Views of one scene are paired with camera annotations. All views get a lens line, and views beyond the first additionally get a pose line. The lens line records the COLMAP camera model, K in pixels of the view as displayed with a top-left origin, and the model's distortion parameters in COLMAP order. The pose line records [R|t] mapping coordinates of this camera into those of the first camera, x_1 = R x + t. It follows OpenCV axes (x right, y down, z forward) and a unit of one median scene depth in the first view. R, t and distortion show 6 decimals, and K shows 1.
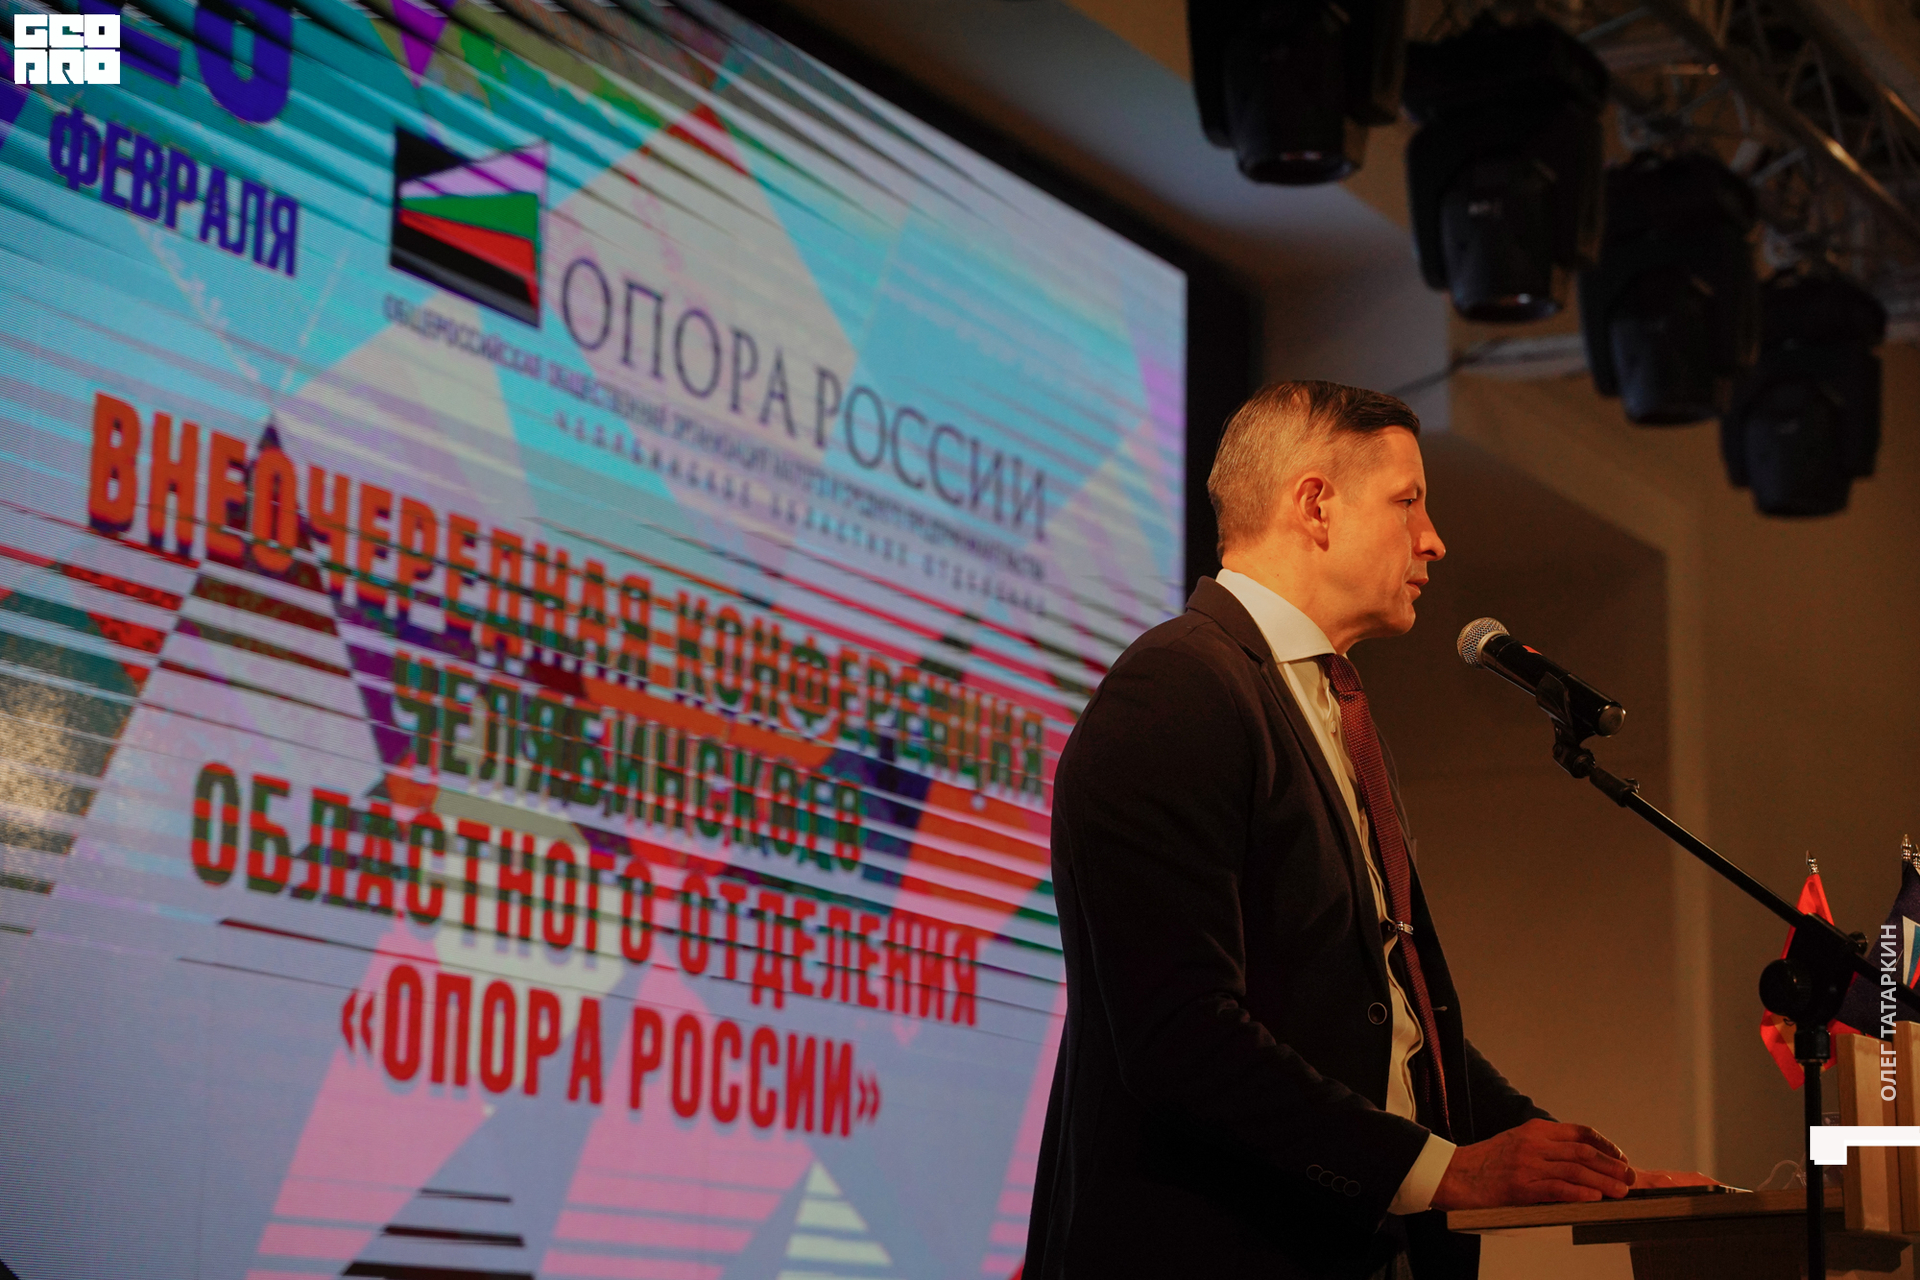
lens RADIAL K [[4269.2, 0, 967.6], [0, 4269.2, 637.8], [0, 0, 1]] dist [0.064065, 0.000000]
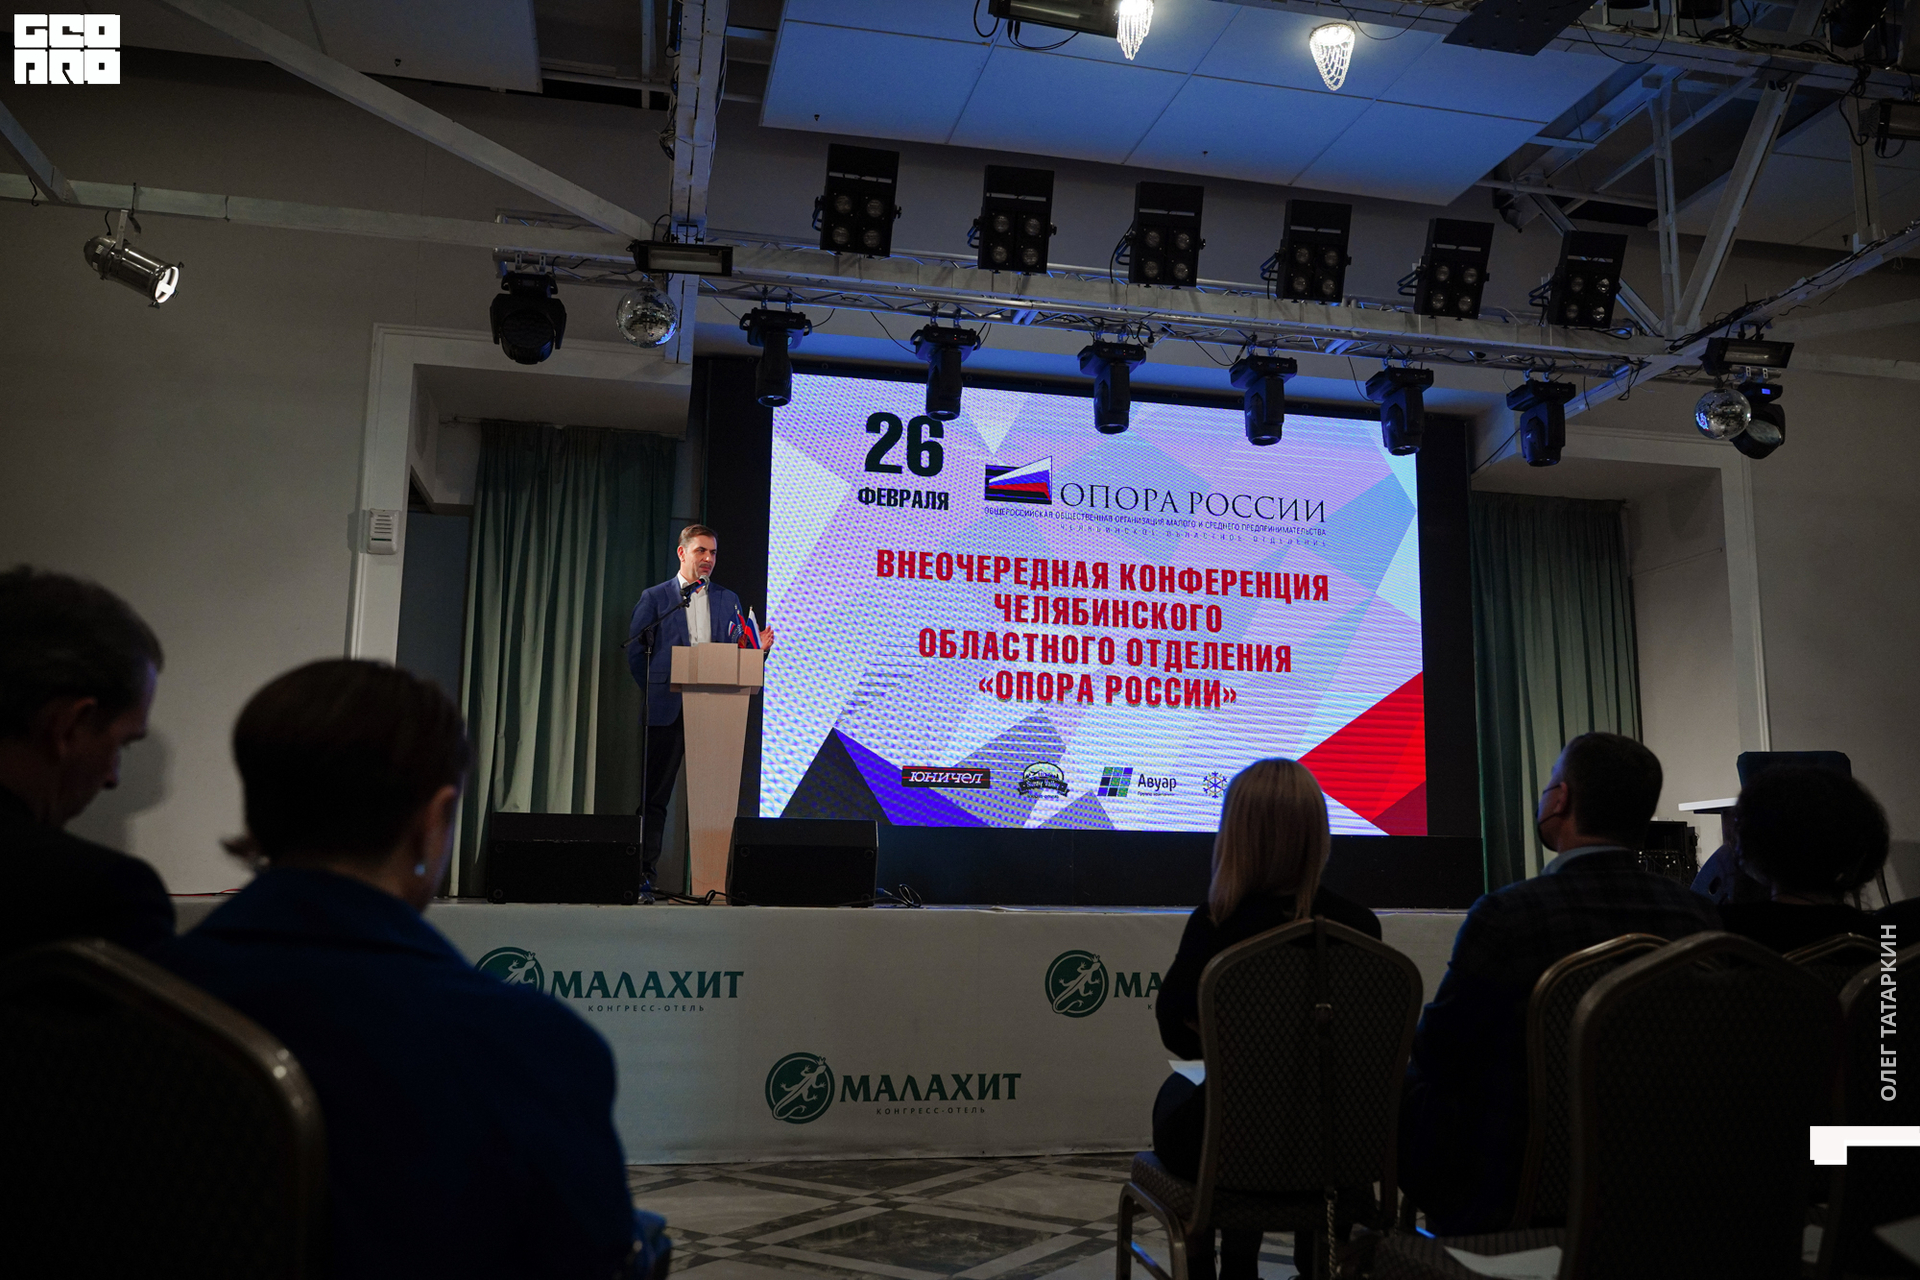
lens RADIAL K [[1538.5, 0, 953.4], [0, 1538.5, 644.6], [0, 0, 1]] dist [-0.027178, 0.042357]
pose [[0.634361, -0.126132, -0.762677, 0.883507], [0.135918, 0.989428, -0.050581, 0.110924], [0.760994, -0.071575, 0.644799, 0.026551]]
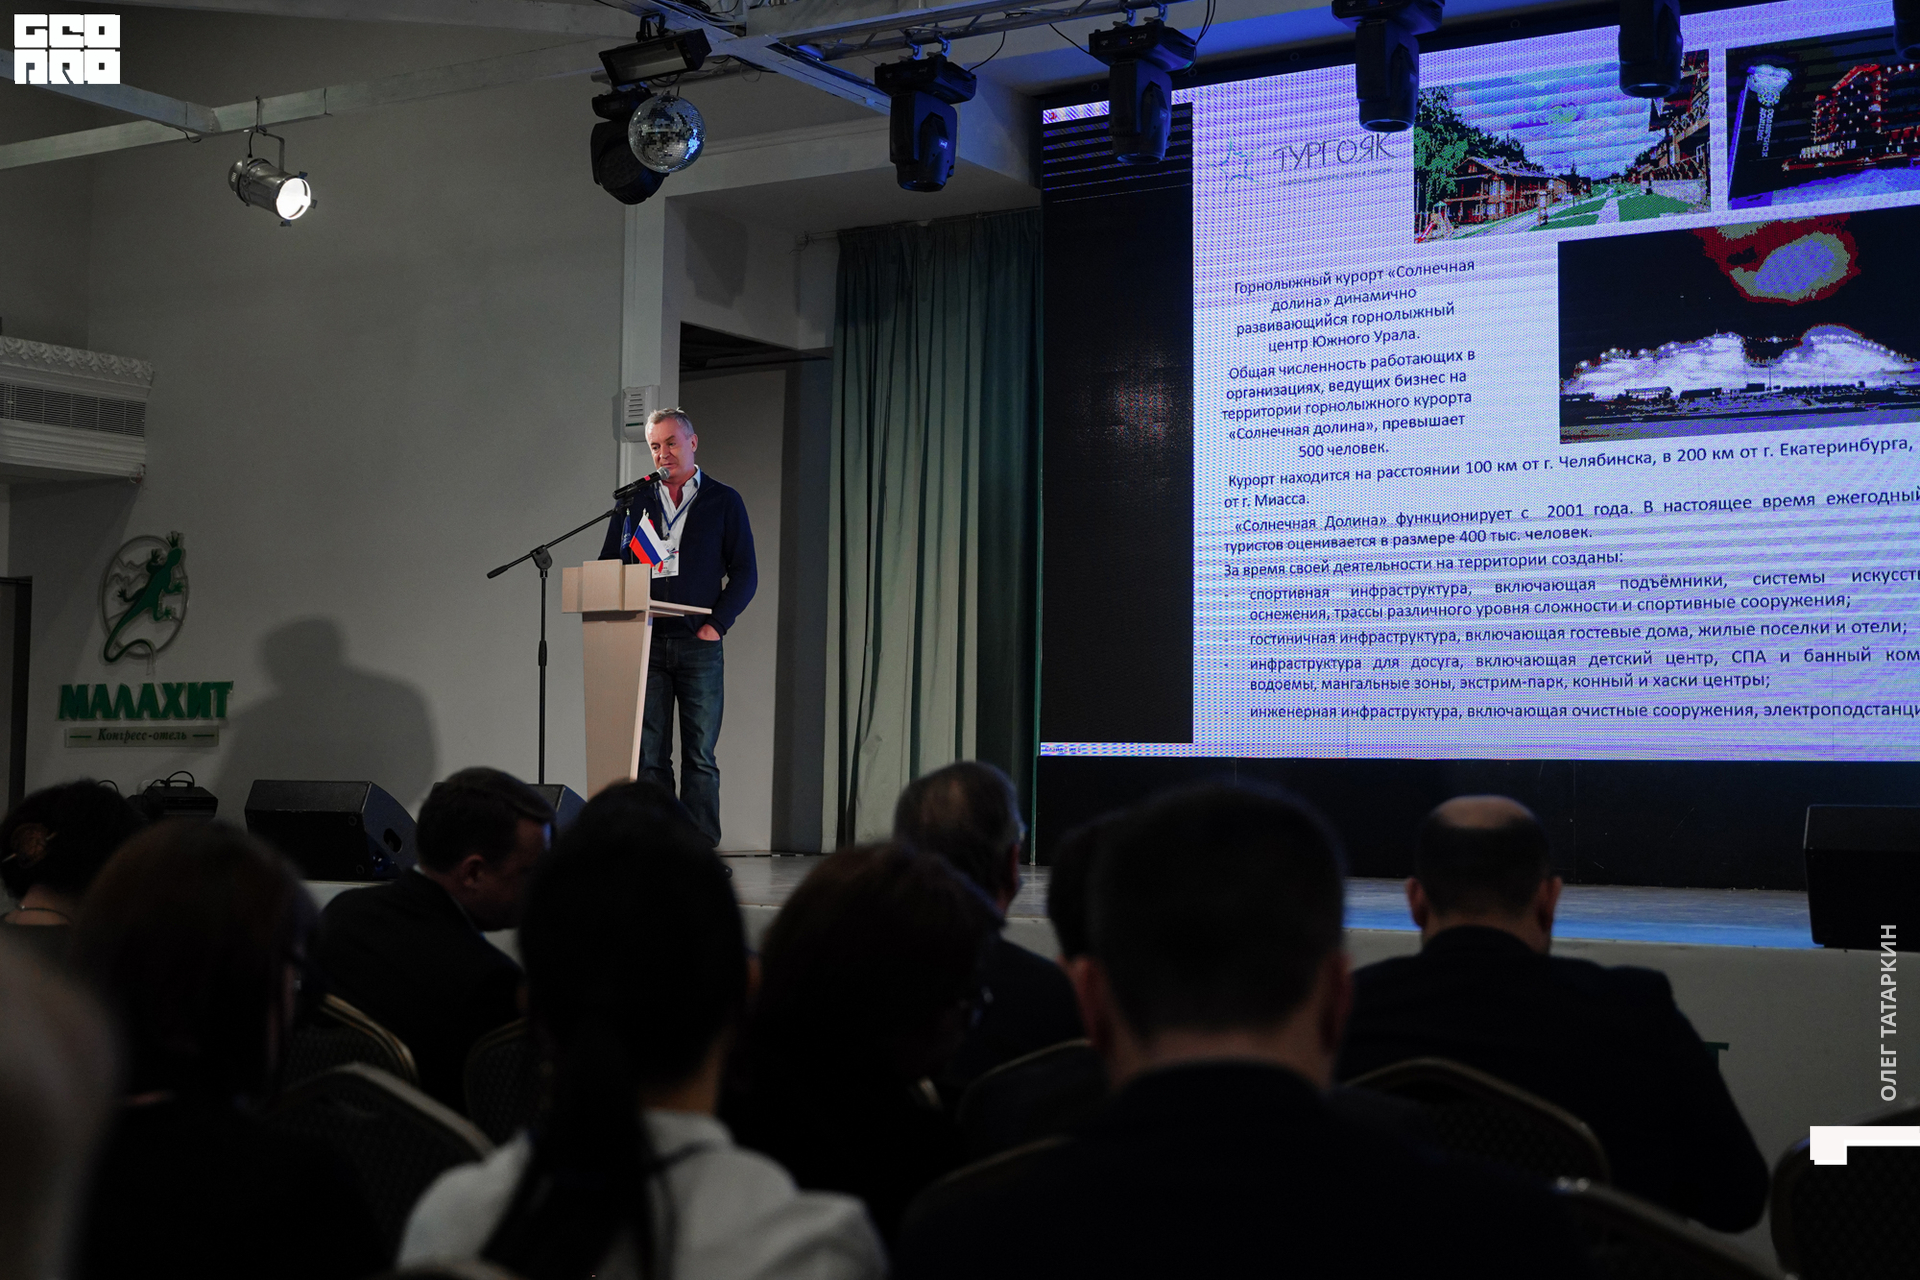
lens RADIAL K [[2610.0, 0, 870.5], [0, 2610.0, 602.1], [0, 0, 1]] dist [-0.009937, 0.000000]
pose [[-0.100378, -0.081648, -0.991594, 1.323762], [0.167816, 0.980959, -0.097760, 0.207392], [0.980695, -0.176218, -0.084765, 0.725907]]
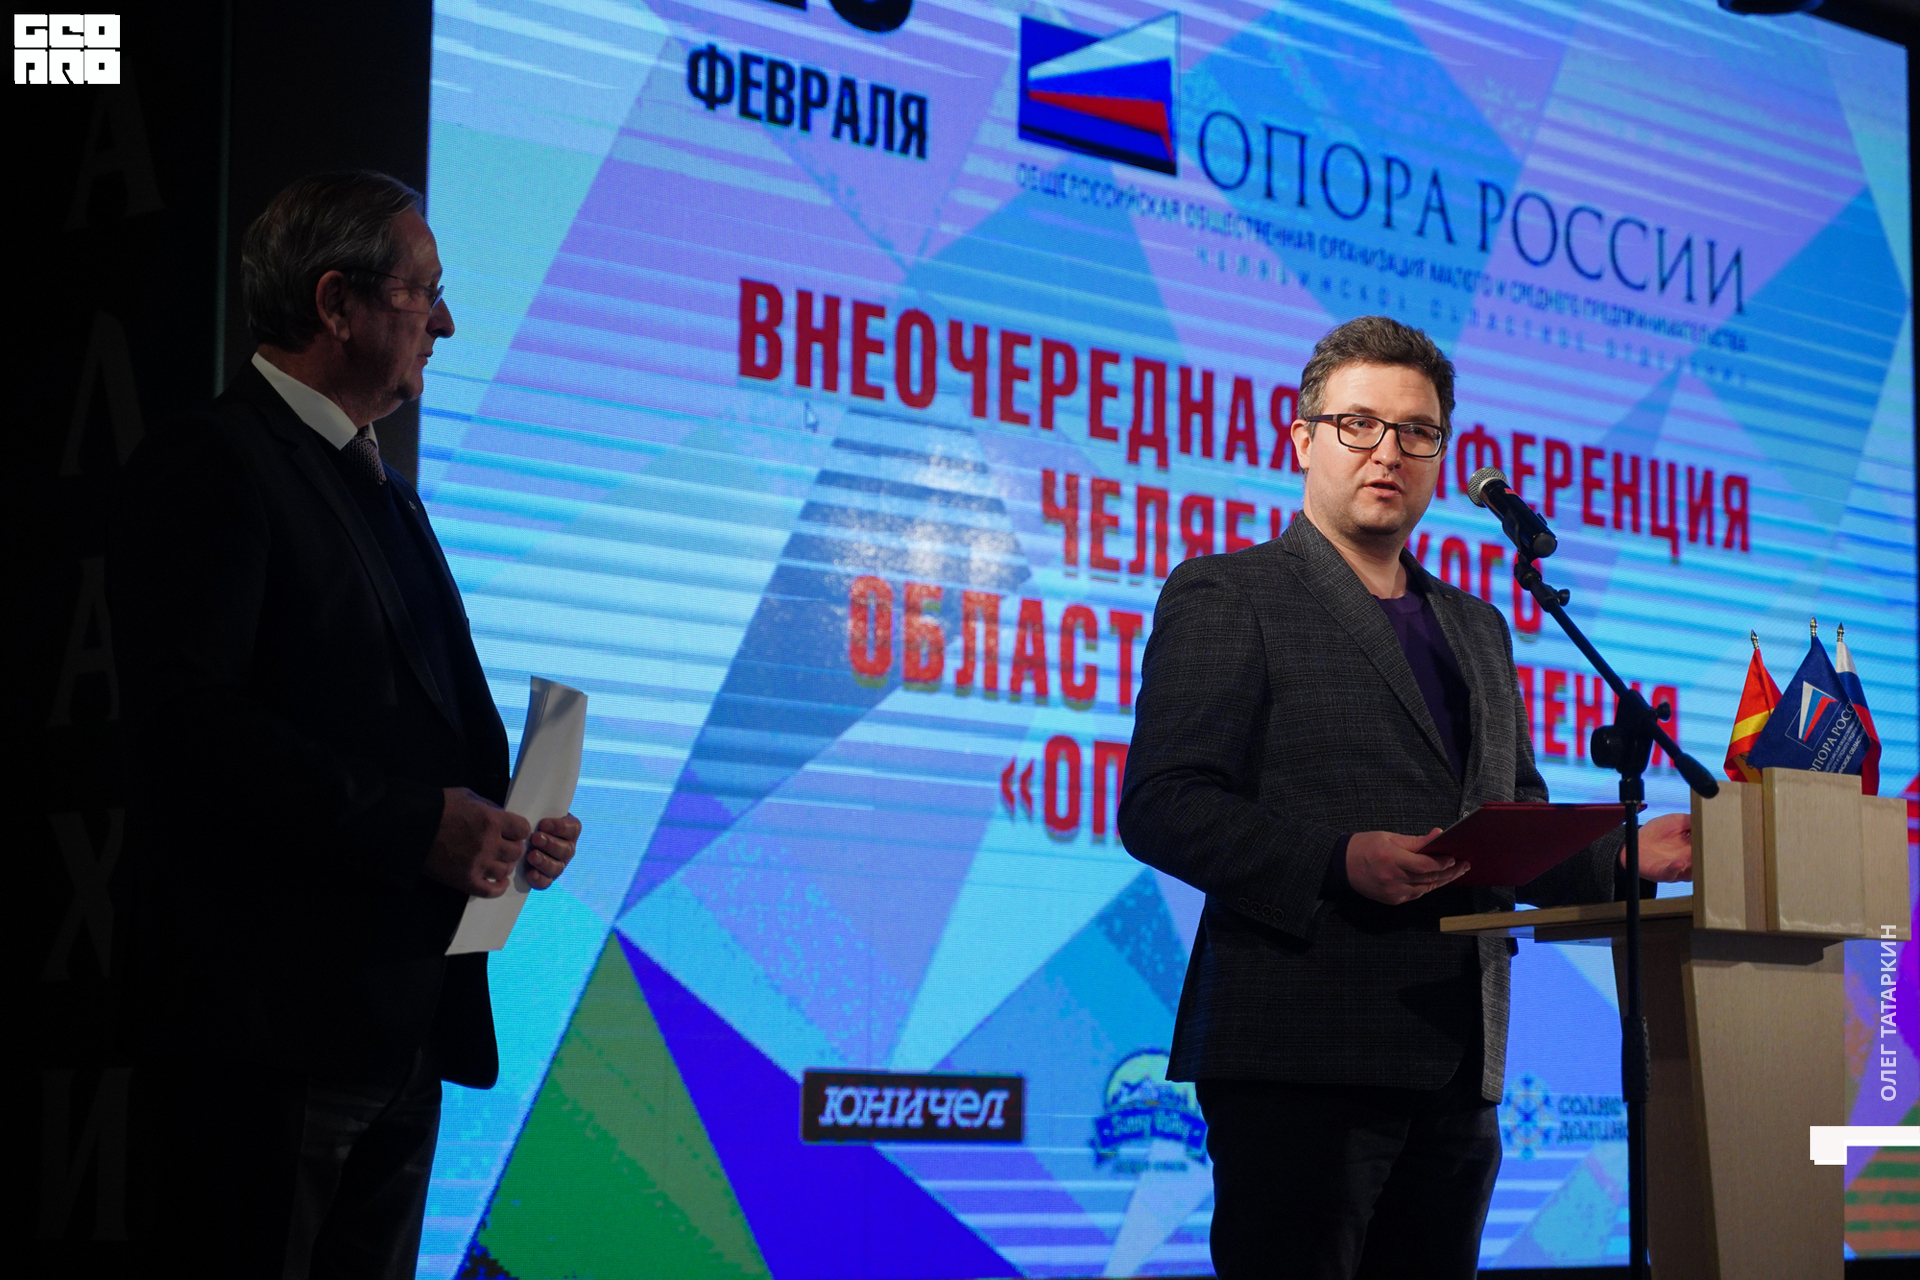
lens RADIAL K [[4439.1, 0, 967.3], [0, 4439.1, 577.5], [0, 0, 1]] dist [-0.047149, 0.000000]
pose [[0.956797, -0.045347, -0.287197, 0.182053], [0.059420, 0.997412, 0.040471, -0.016410], [0.284619, -0.055788, 0.957016, -0.159639]]
